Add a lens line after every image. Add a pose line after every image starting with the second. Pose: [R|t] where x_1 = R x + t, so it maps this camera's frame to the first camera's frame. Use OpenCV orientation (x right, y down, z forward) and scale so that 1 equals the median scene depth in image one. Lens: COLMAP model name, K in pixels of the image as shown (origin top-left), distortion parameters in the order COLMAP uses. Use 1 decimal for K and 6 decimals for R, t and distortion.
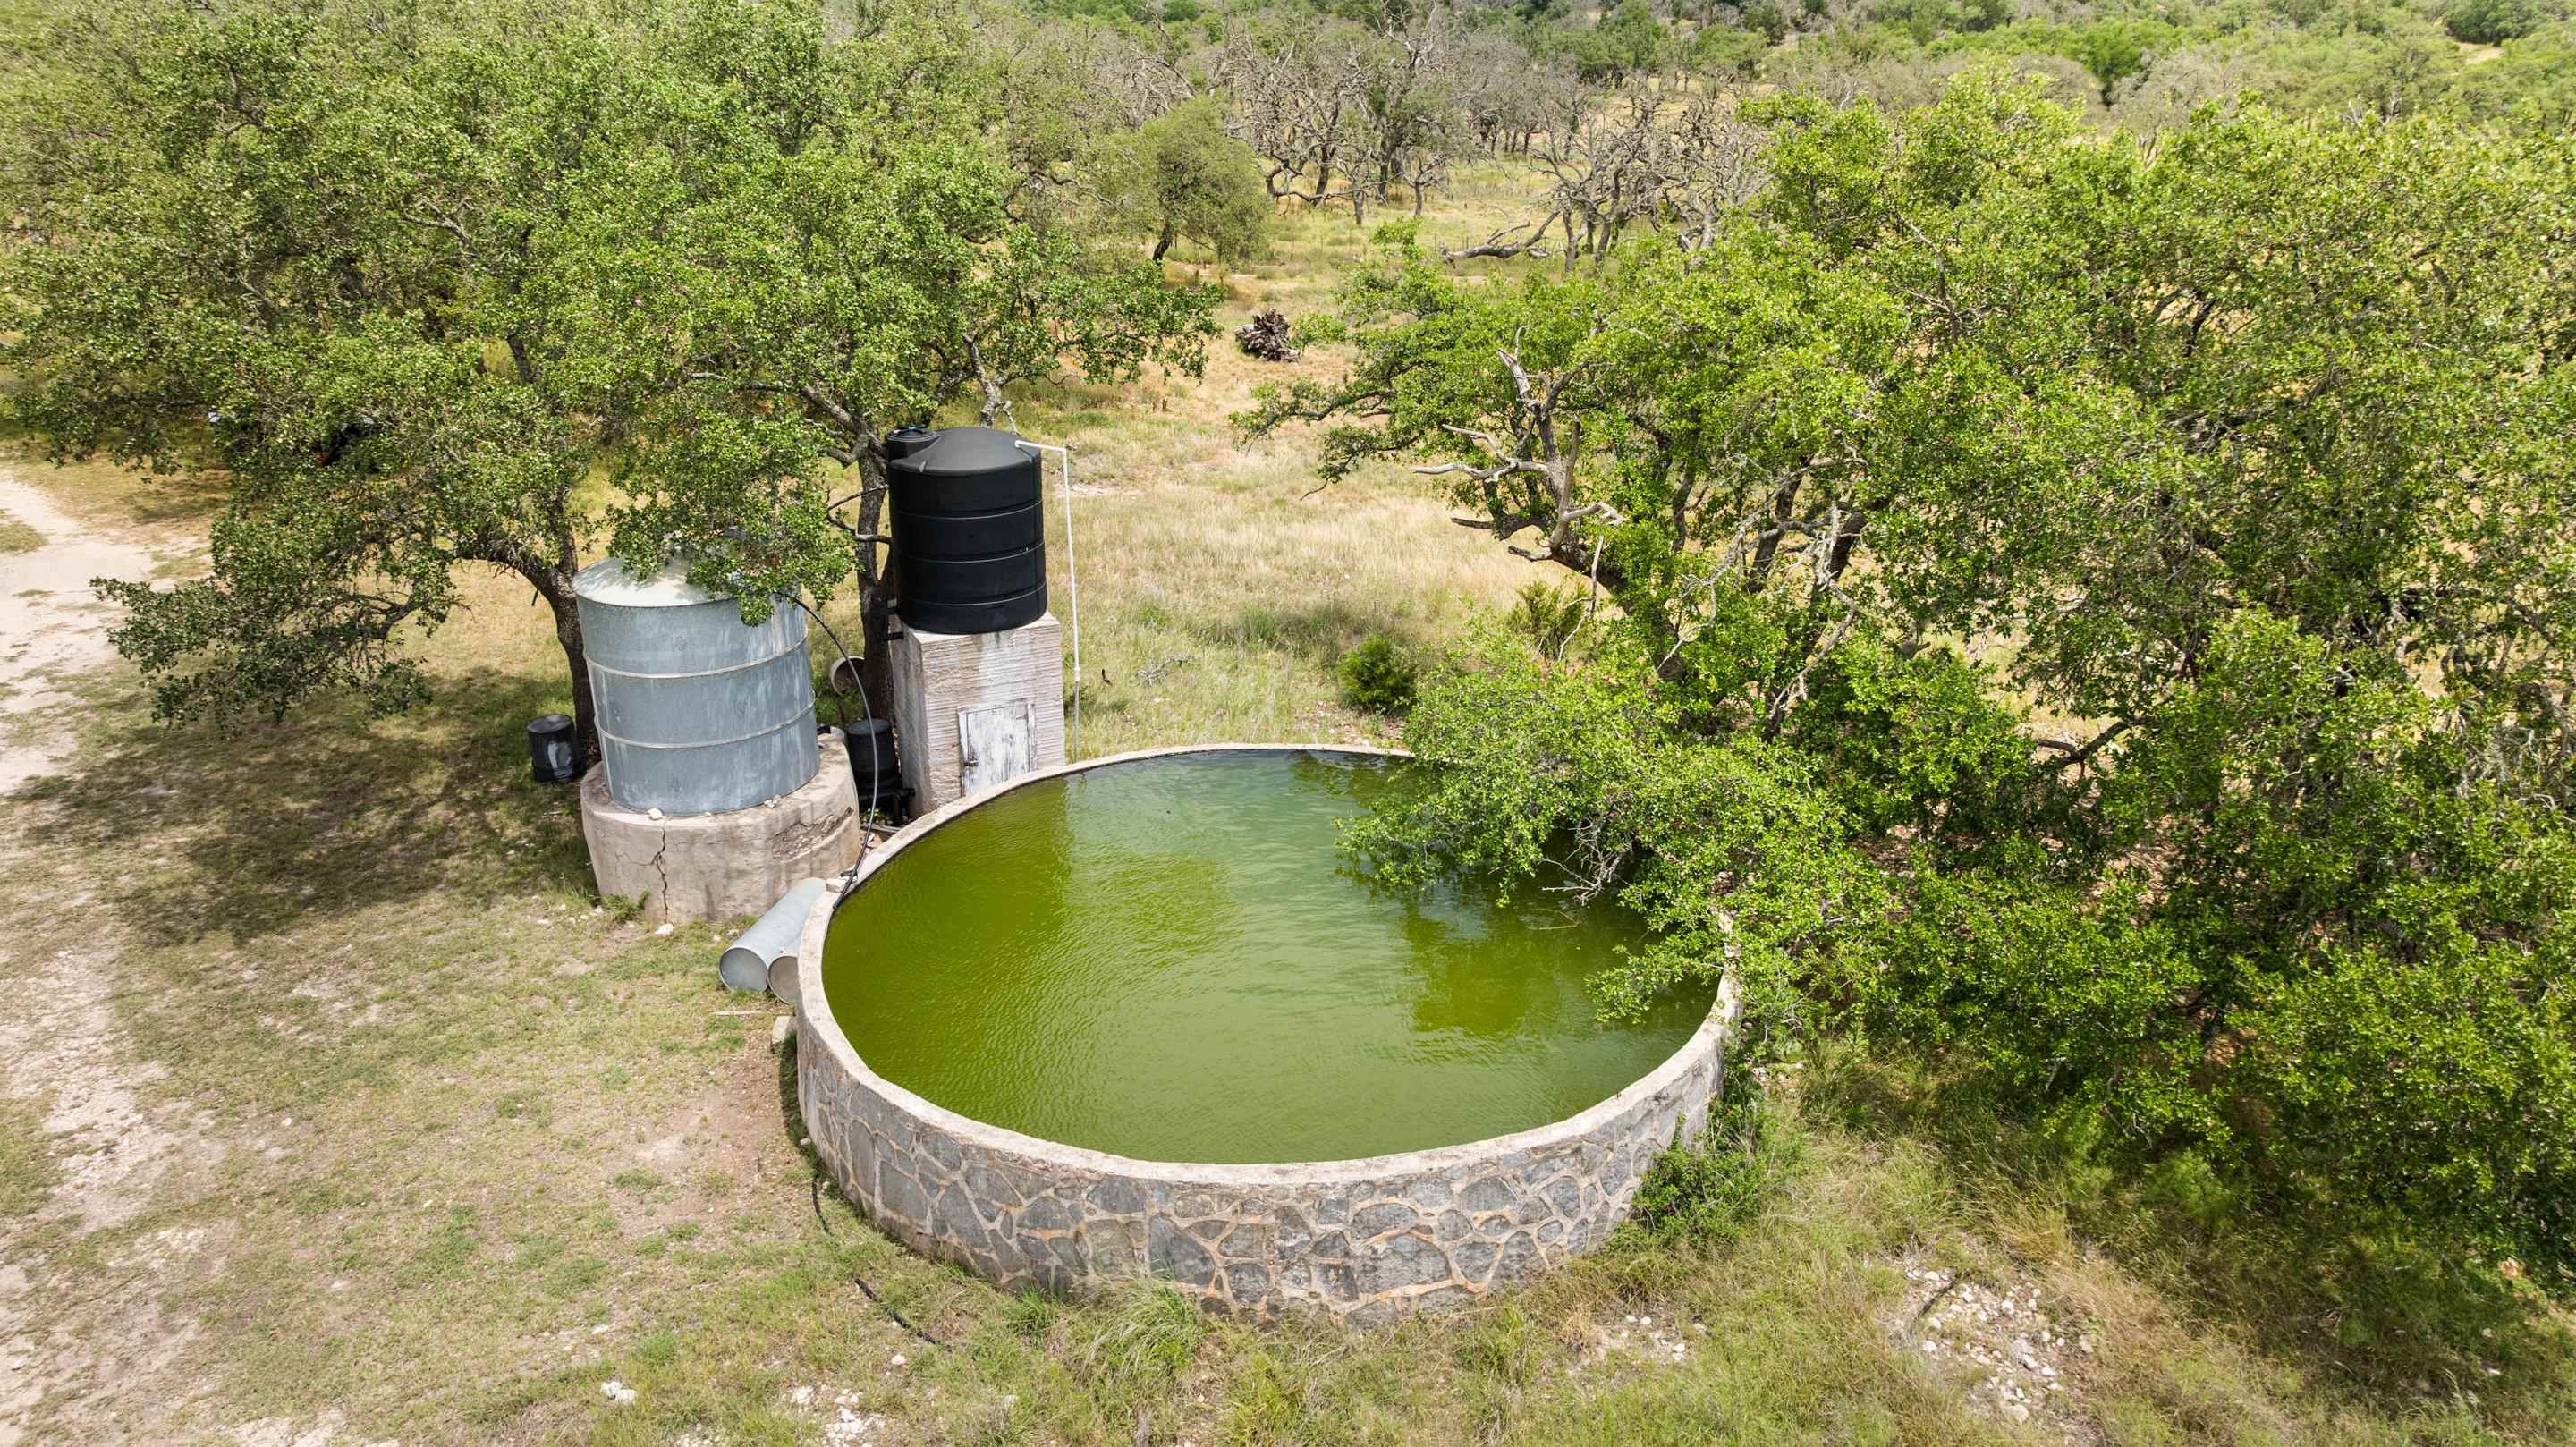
lens RADIAL K [[1720.7, 0, 1288.0], [0, 1720.7, 723.5], [0, 0, 1]] dist [0.005506, -0.000116]
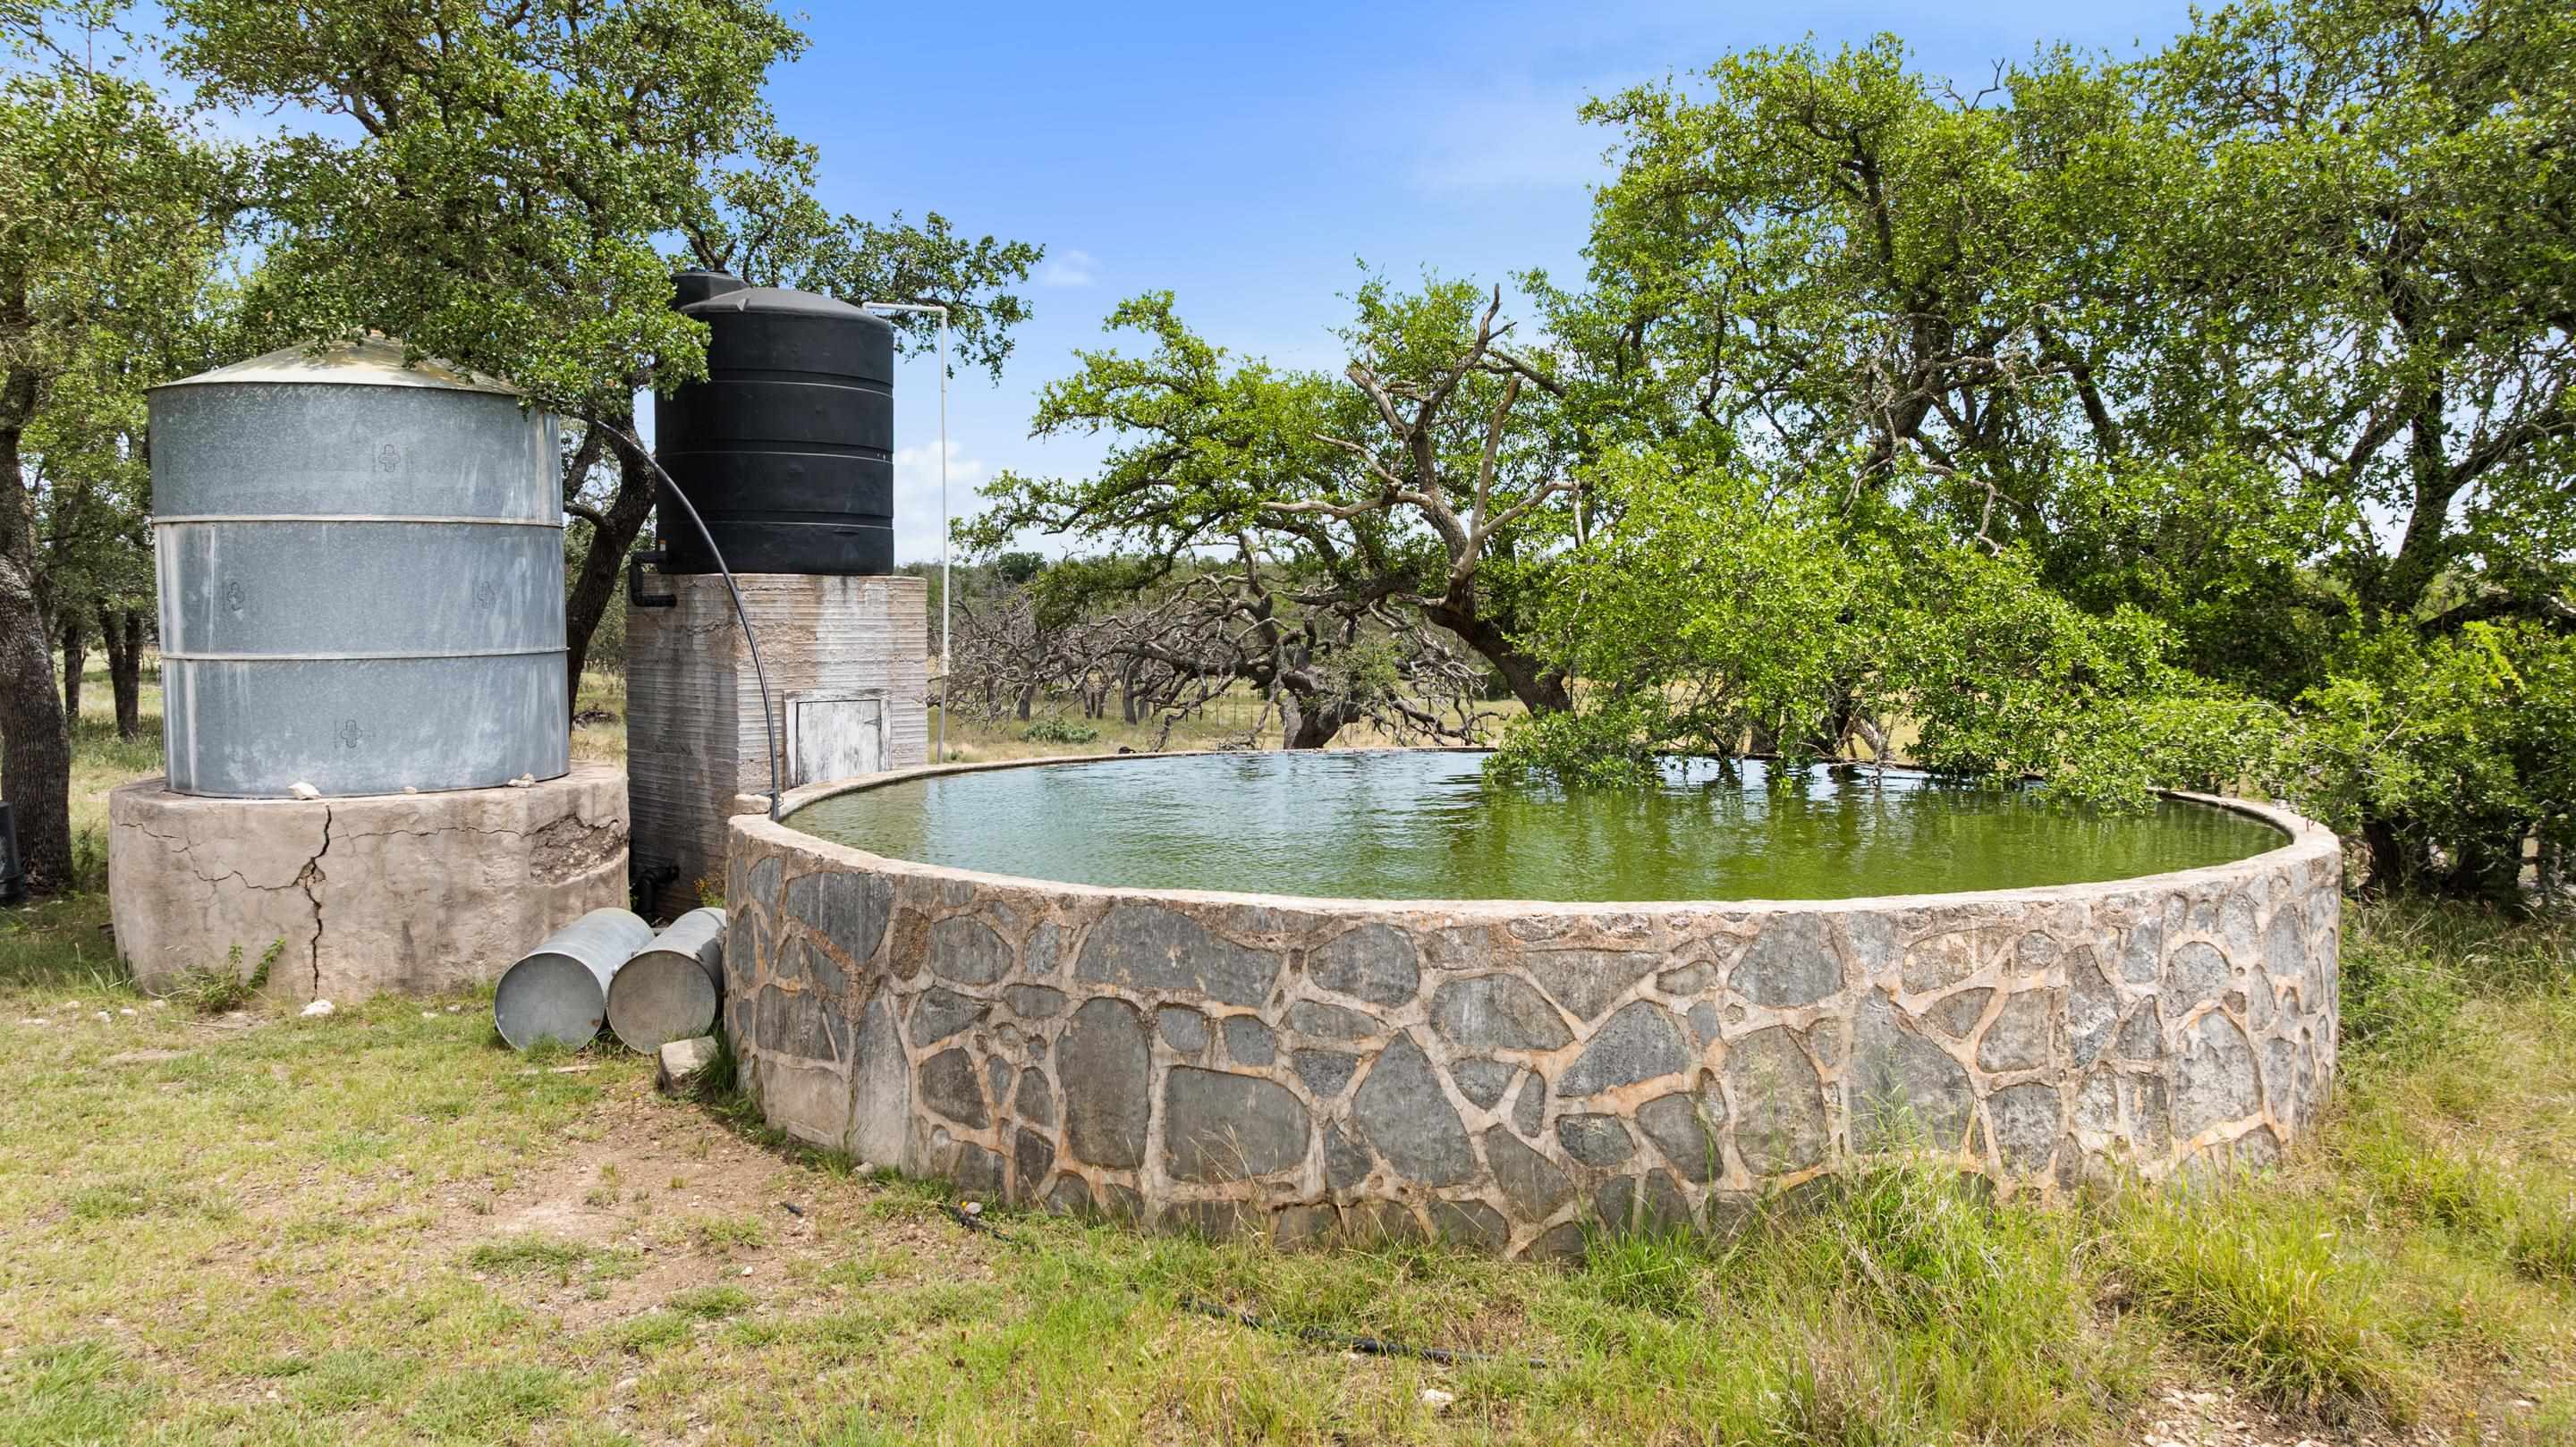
lens RADIAL K [[1720.7, 0, 1288.0], [0, 1720.7, 723.5], [0, 0, 1]] dist [0.005506, -0.000116]
pose [[0.930327, -0.031454, 0.365379, -0.392379], [0.137264, 0.953760, -0.267397, 0.309311], [-0.340073, 0.298920, 0.891626, 0.576096]]
